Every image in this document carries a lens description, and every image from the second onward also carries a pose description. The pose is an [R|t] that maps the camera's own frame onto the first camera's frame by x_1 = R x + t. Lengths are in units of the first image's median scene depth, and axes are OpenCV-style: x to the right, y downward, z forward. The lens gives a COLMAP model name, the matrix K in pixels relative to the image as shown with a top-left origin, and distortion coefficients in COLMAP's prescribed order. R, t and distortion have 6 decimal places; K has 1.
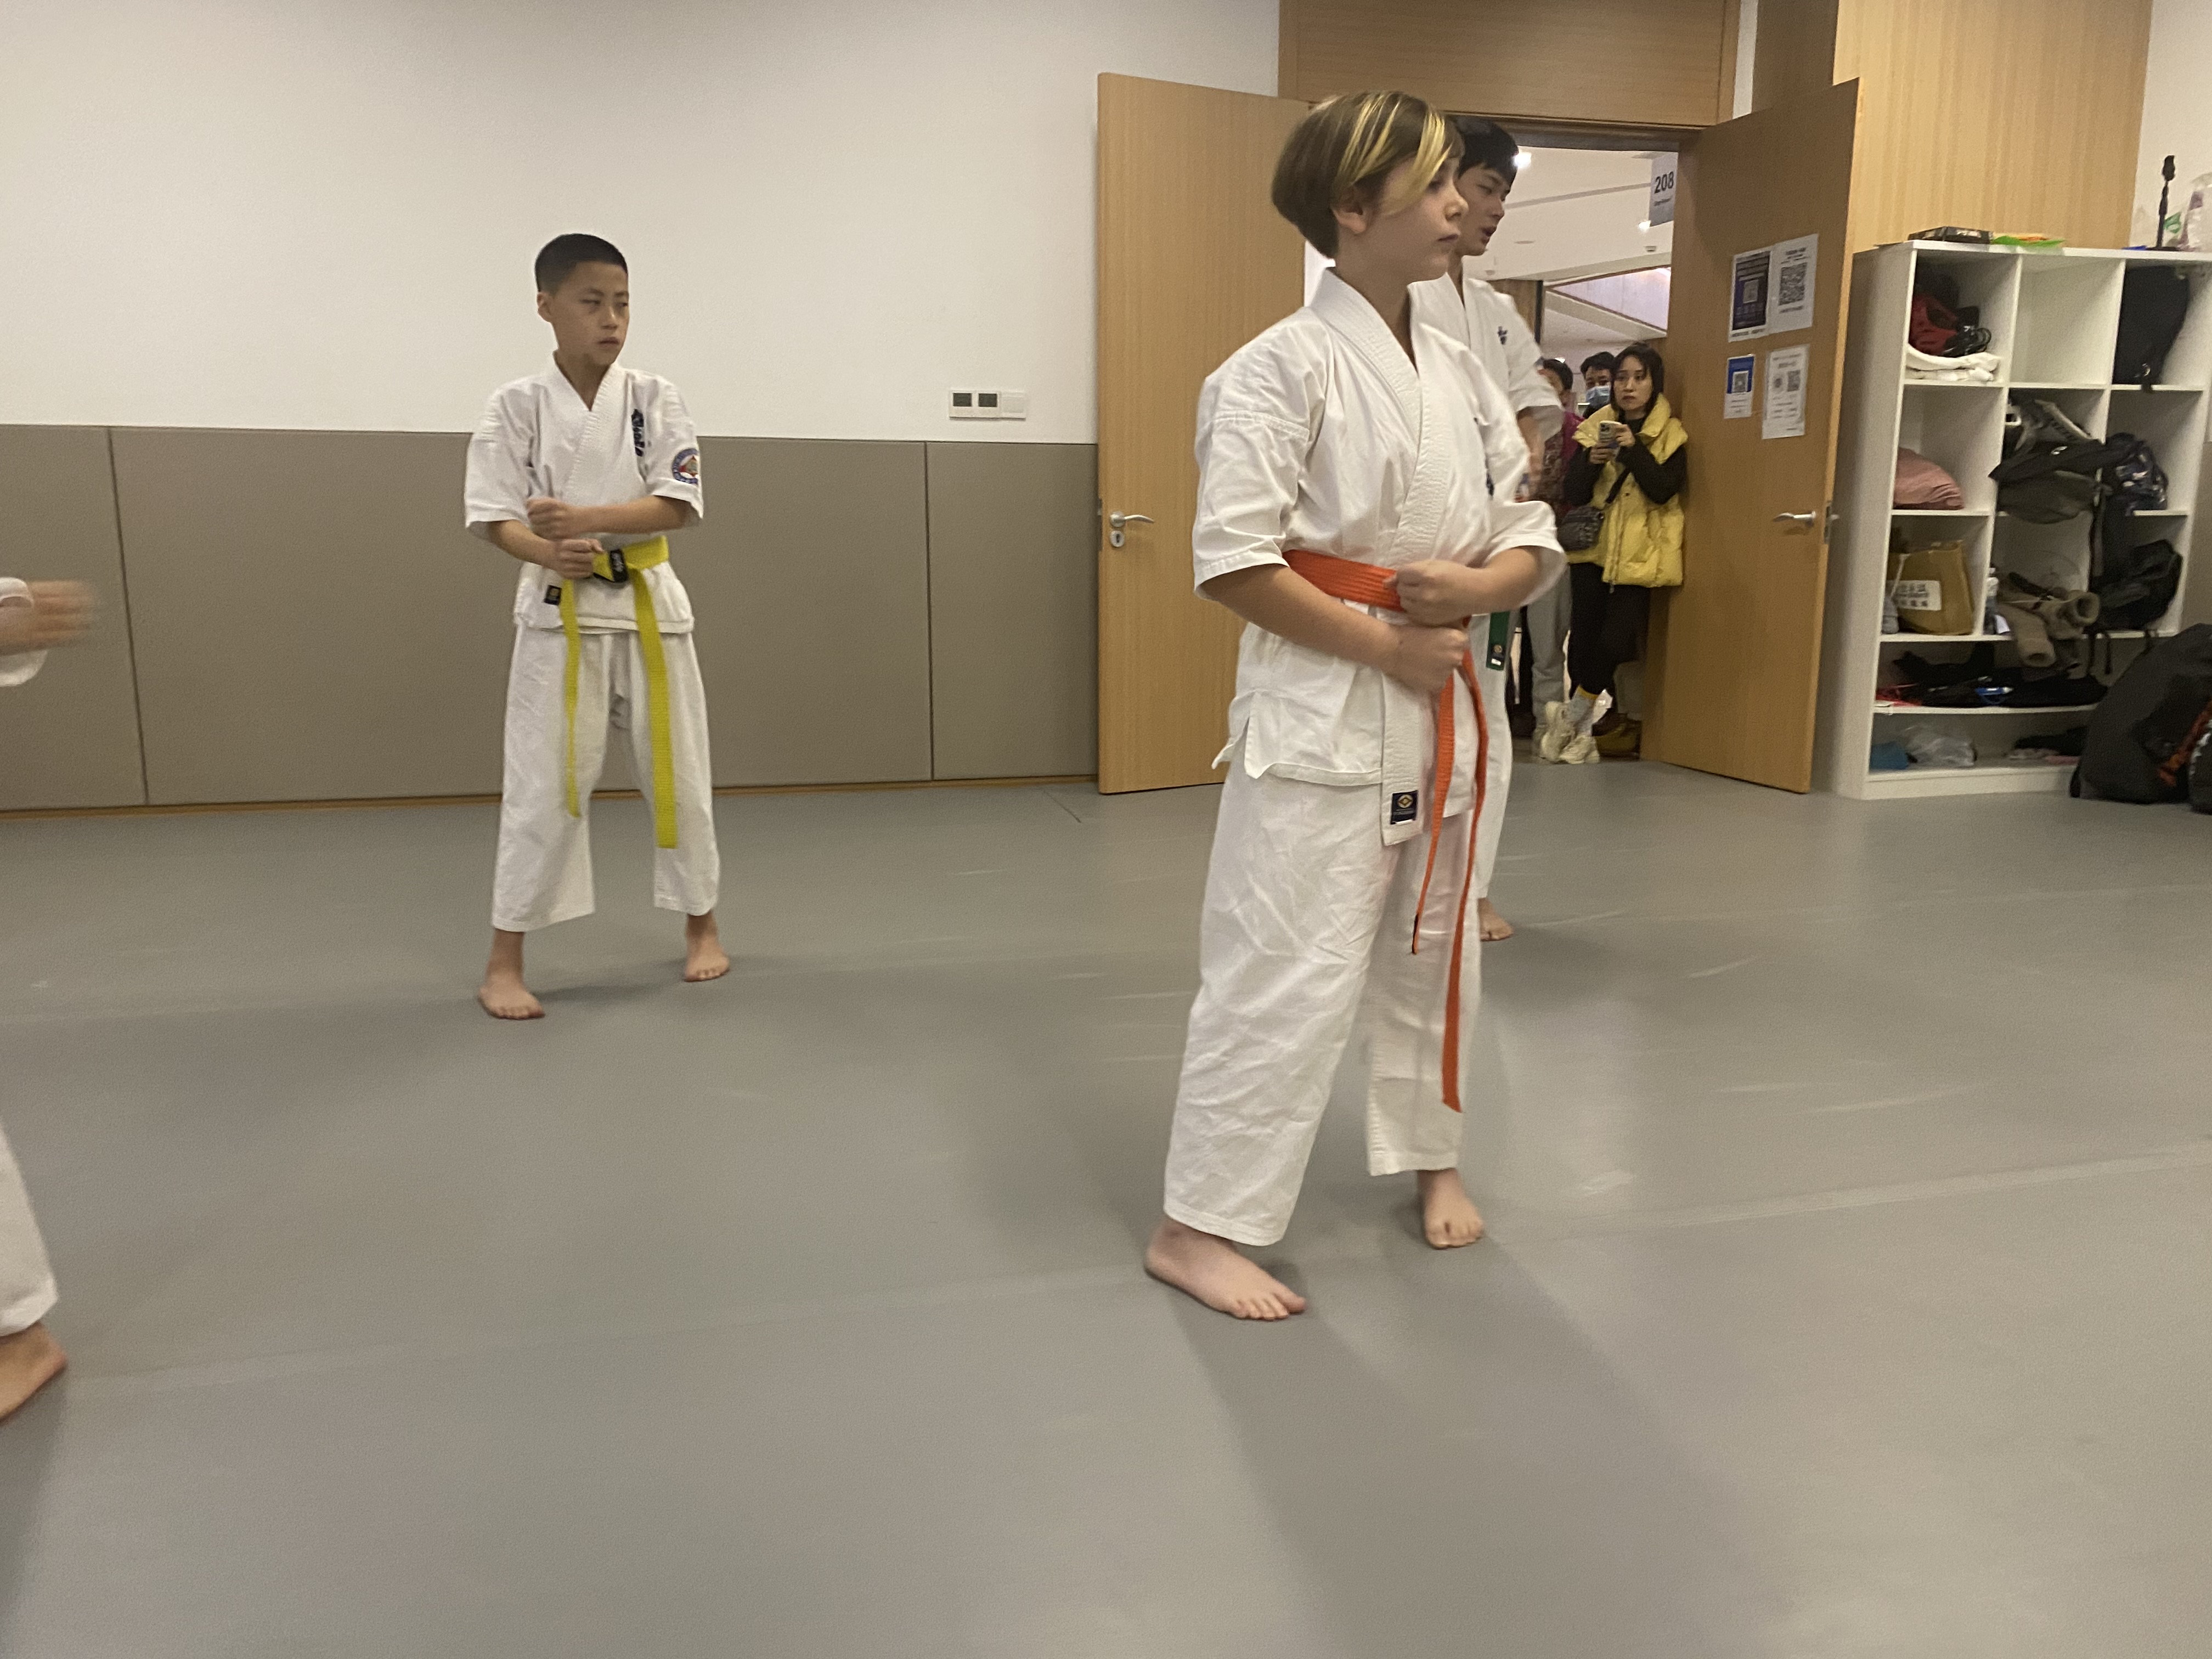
lens RADIAL K [[1635.2, 0, 1104.4], [0, 1635.2, 841.3], [0, 0, 1]] dist [-0.006291, -0.004080]
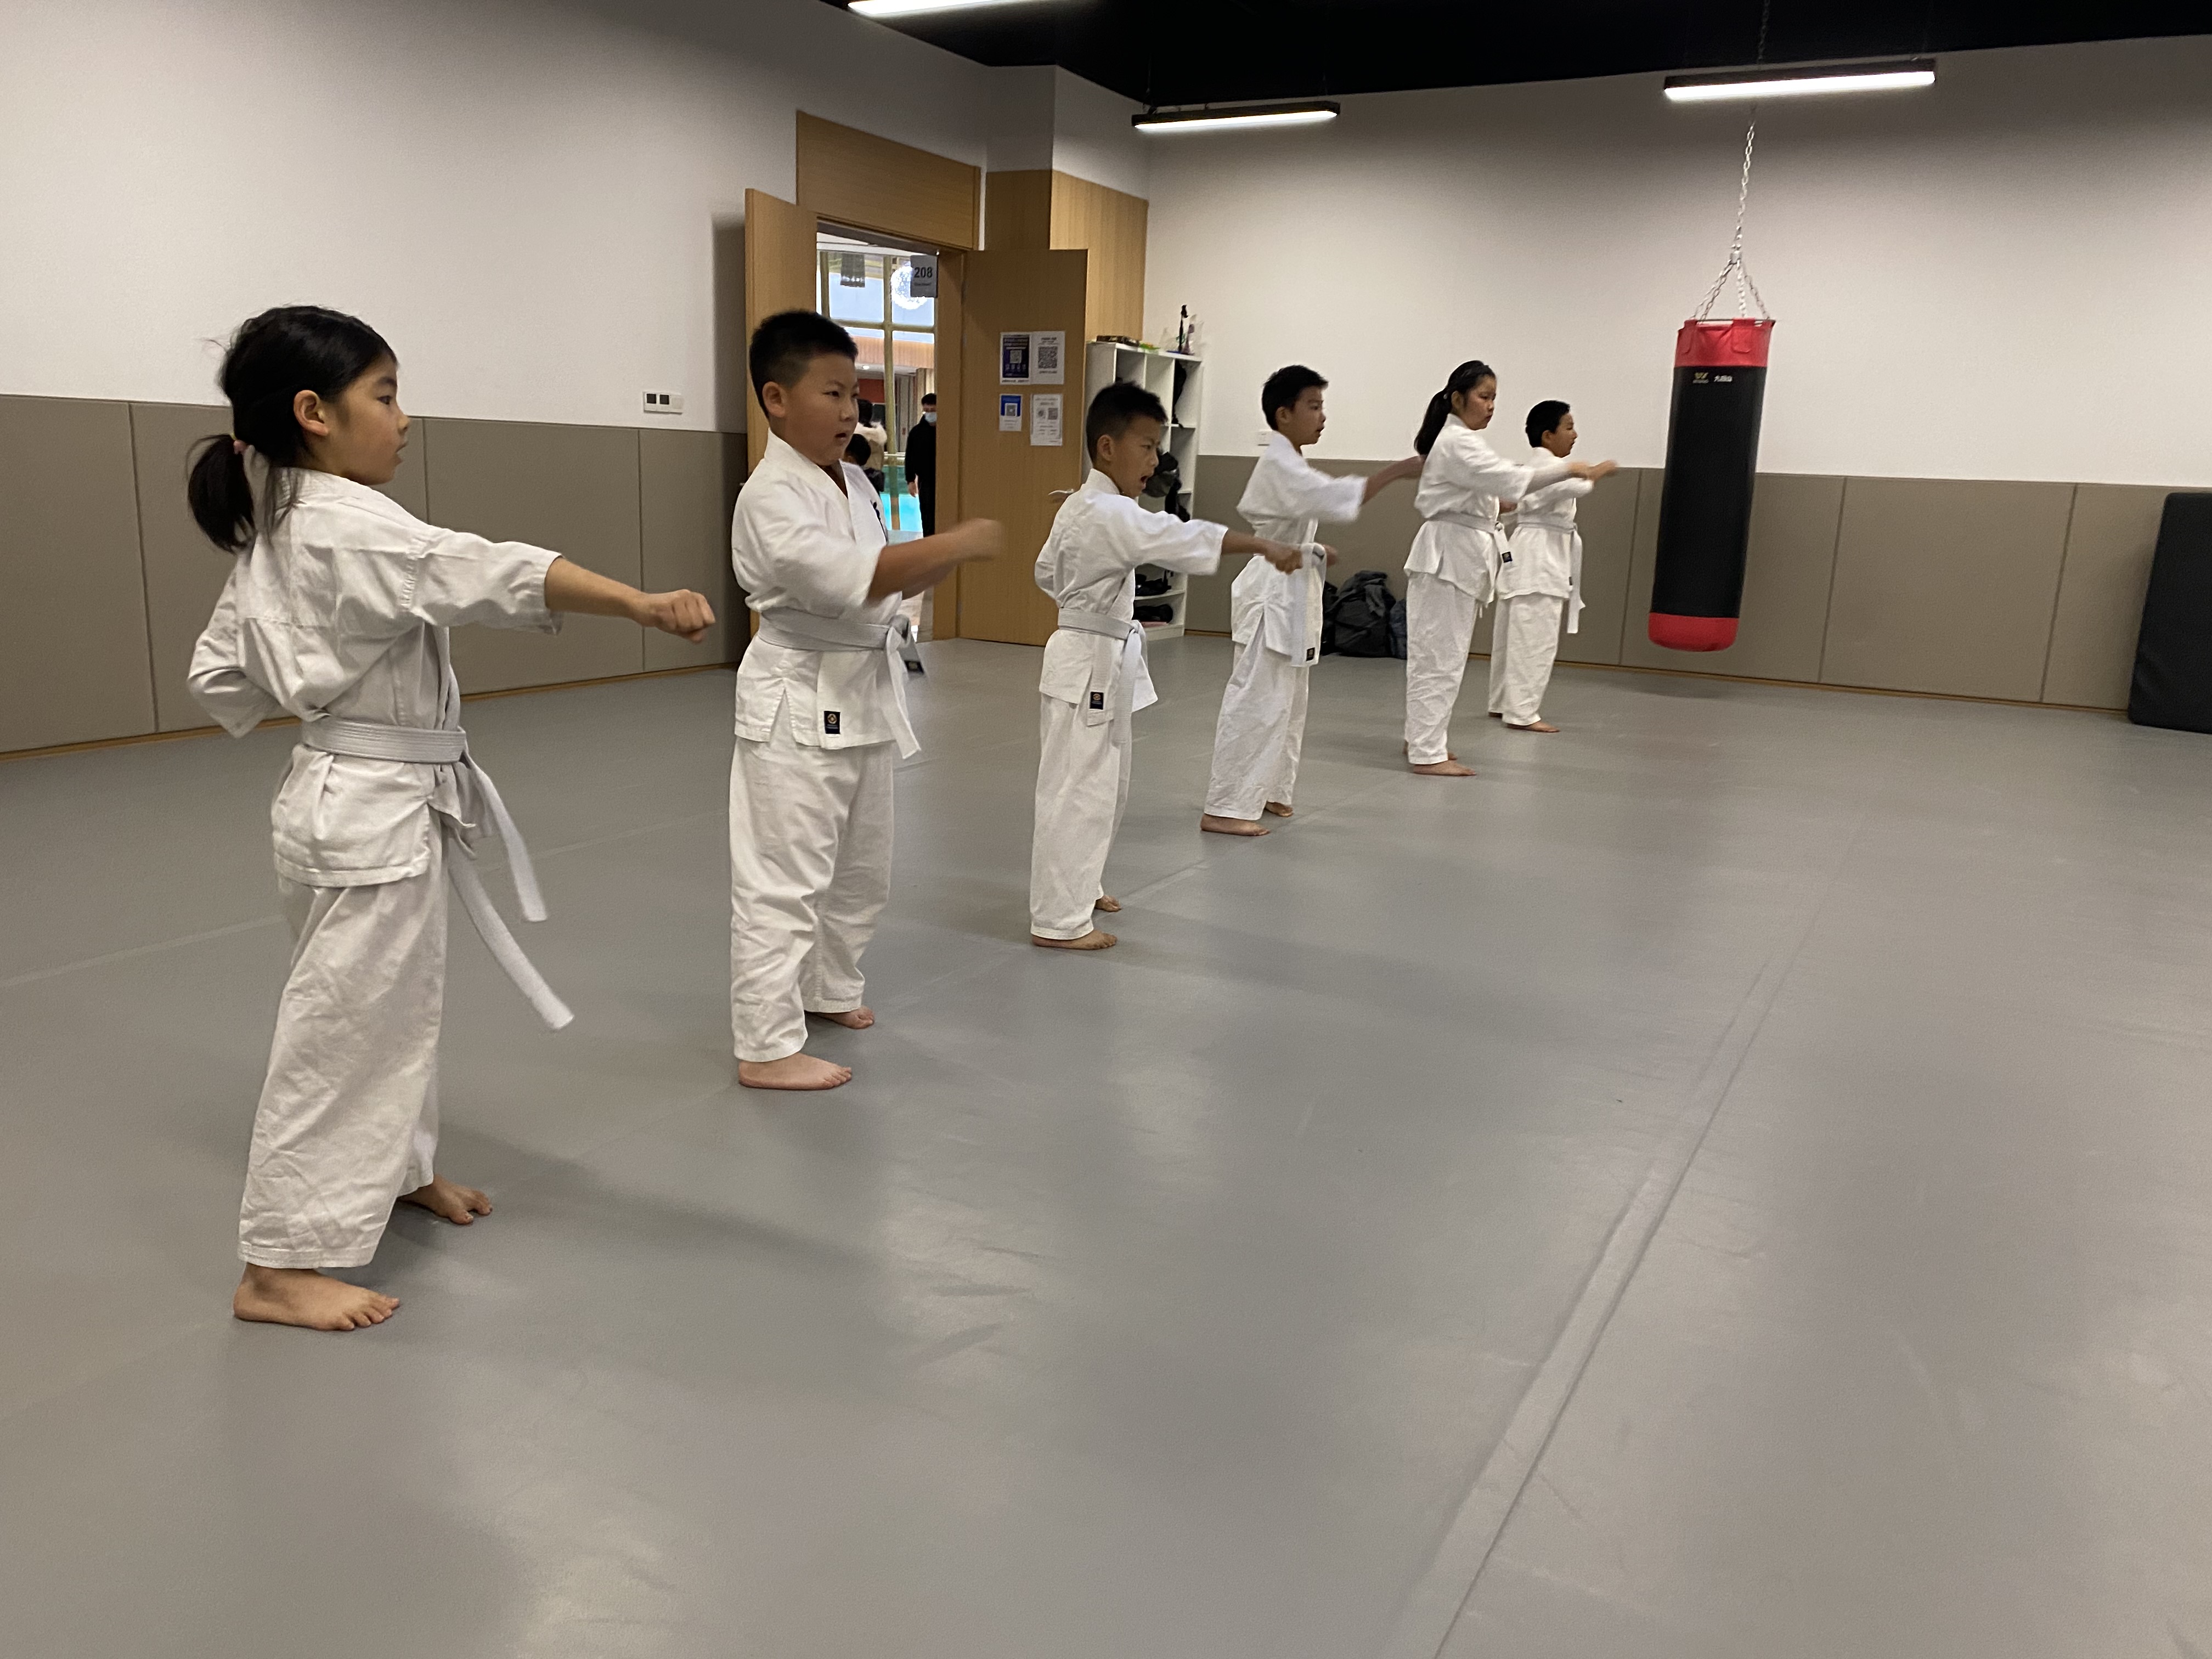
lens RADIAL K [[1785.3, 0, 1011.9], [0, 1785.3, 826.1], [0, 0, 1]] dist [0.007230, 0.002099]
pose [[0.673335, -0.122151, 0.729177, -1.029855], [0.103861, 0.992105, 0.070289, 0.014761], [-0.732006, 0.028405, 0.680706, -0.244328]]
